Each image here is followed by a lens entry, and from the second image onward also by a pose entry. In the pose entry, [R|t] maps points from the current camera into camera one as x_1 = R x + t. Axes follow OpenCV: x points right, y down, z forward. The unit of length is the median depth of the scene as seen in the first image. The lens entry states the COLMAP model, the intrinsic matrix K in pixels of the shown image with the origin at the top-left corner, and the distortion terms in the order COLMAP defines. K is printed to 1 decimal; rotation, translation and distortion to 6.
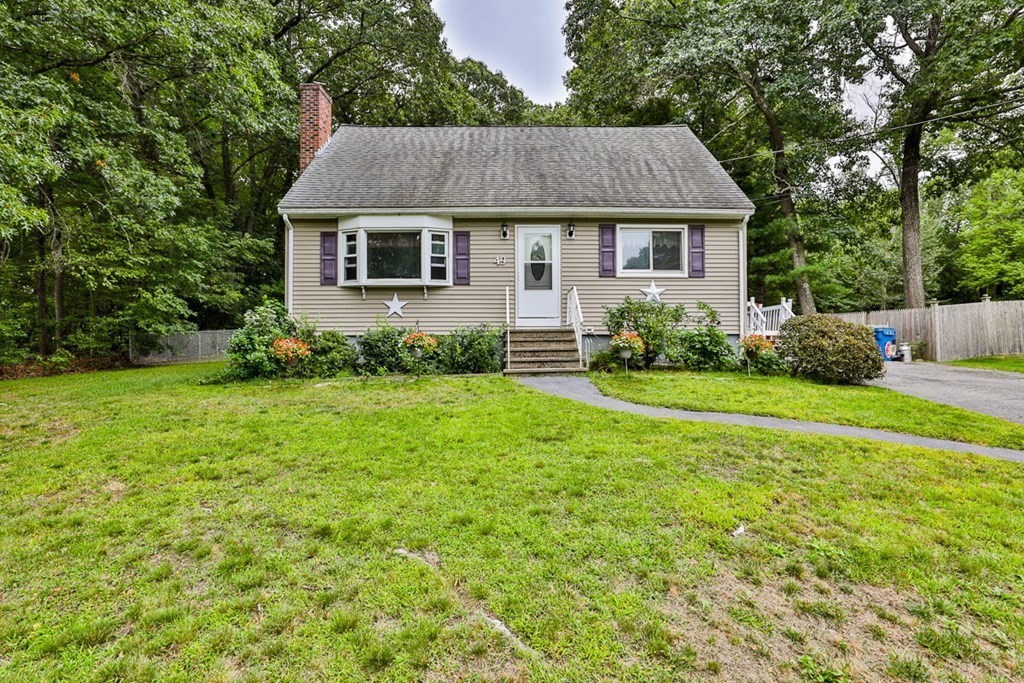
lens RADIAL K [[471.5, 0, 512.0], [0, 471.5, 341.5], [0, 0, 1]] dist [-0.029177, -0.000019]
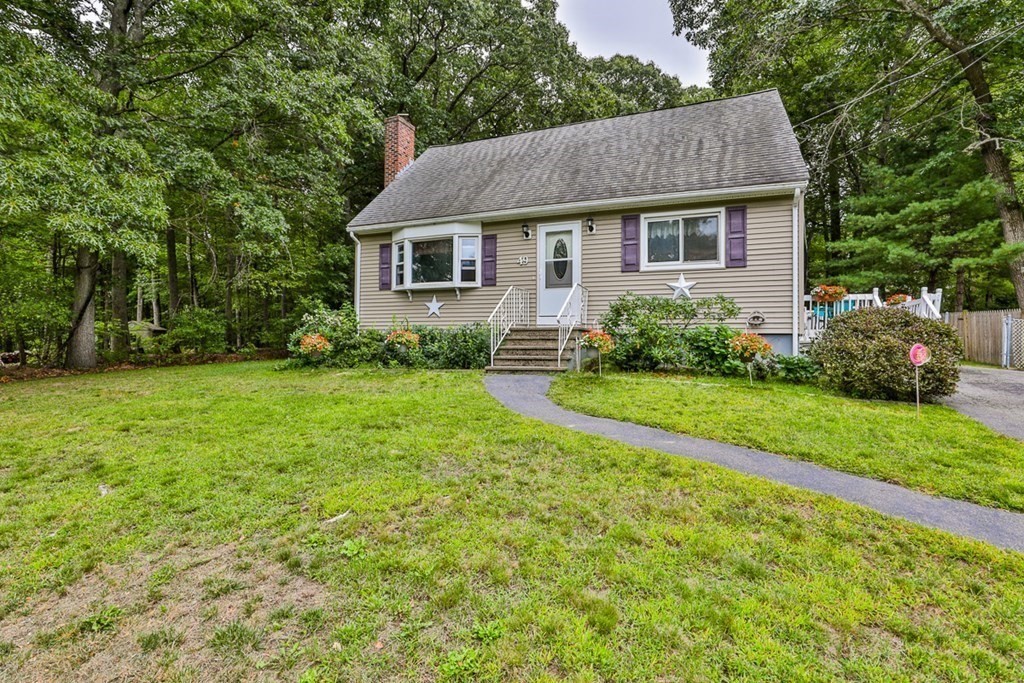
lens RADIAL K [[463.1, 0, 512.0], [0, 463.1, 341.5], [0, 0, 1]] dist [-0.024816, 0.000242]
pose [[0.920759, 0.012266, -0.389938, 0.346918], [-0.011451, 0.999925, 0.004415, -0.000238], [0.389963, 0.000400, 0.920830, 0.065962]]
